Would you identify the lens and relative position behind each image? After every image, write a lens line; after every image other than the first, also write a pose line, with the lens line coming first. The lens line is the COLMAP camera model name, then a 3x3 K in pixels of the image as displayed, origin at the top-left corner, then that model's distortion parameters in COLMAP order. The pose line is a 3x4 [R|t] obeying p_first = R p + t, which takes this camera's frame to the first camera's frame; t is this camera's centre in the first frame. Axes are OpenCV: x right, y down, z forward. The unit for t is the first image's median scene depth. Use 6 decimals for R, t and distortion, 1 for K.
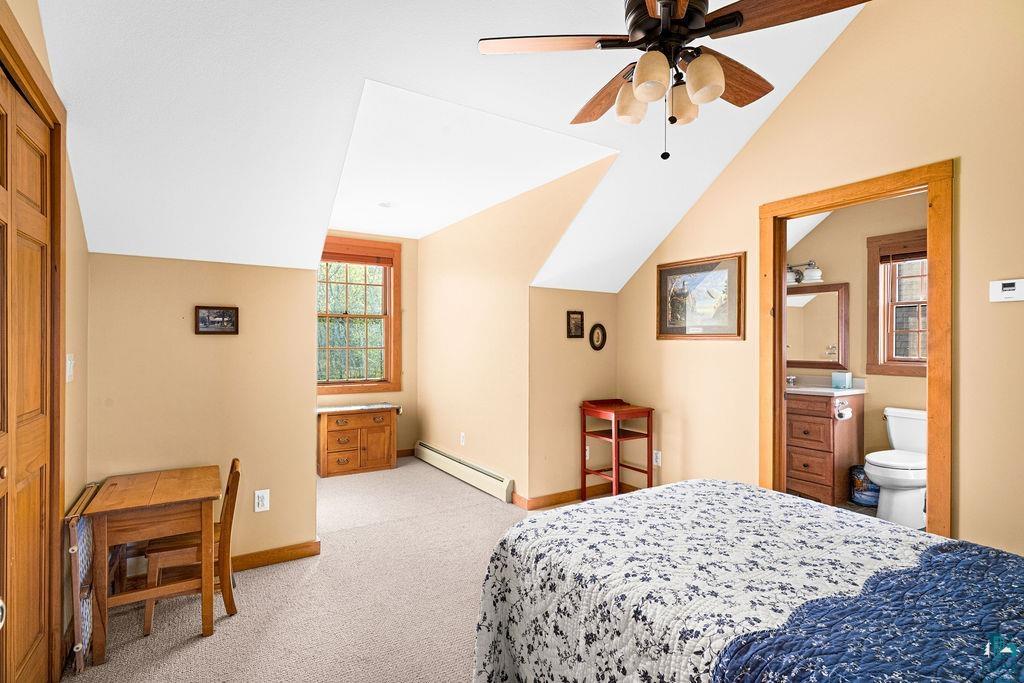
lens RADIAL K [[497.8, 0, 508.8], [0, 497.8, 342.1], [0, 0, 1]] dist [-0.001762, 0.000880]
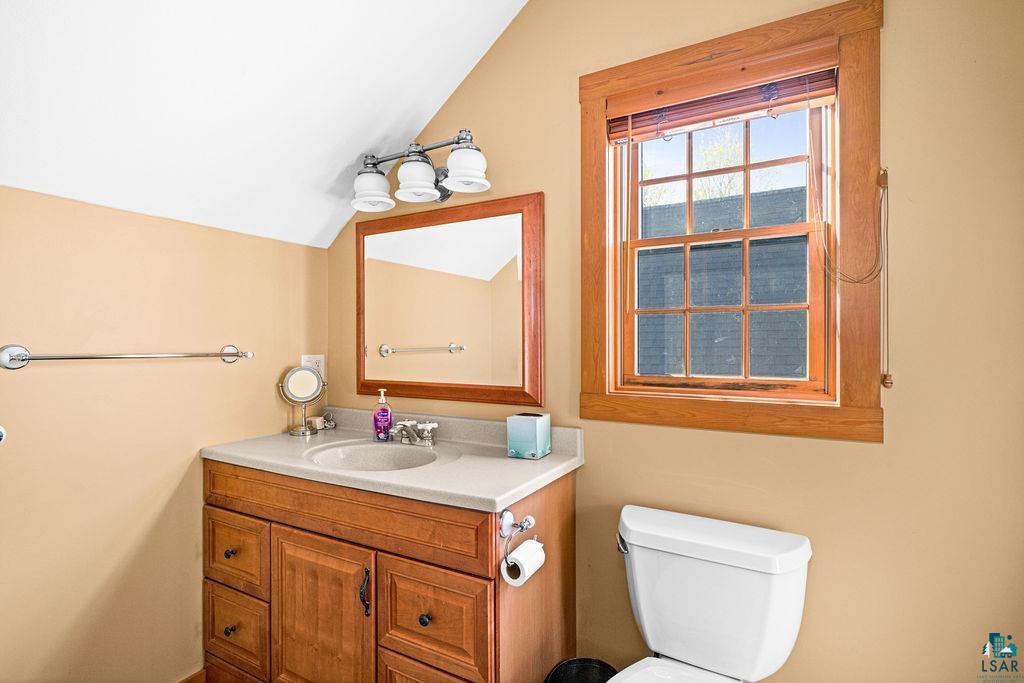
lens RADIAL K [[497.8, 0, 512.5], [0, 497.8, 345.3], [0, 0, 1]] dist [-0.001762, 0.000880]
pose [[0.879811, -0.001901, 0.475320, 0.485220], [0.003504, 0.999991, -0.002487, 0.006967], [-0.475311, 0.003854, 0.879810, 0.679405]]
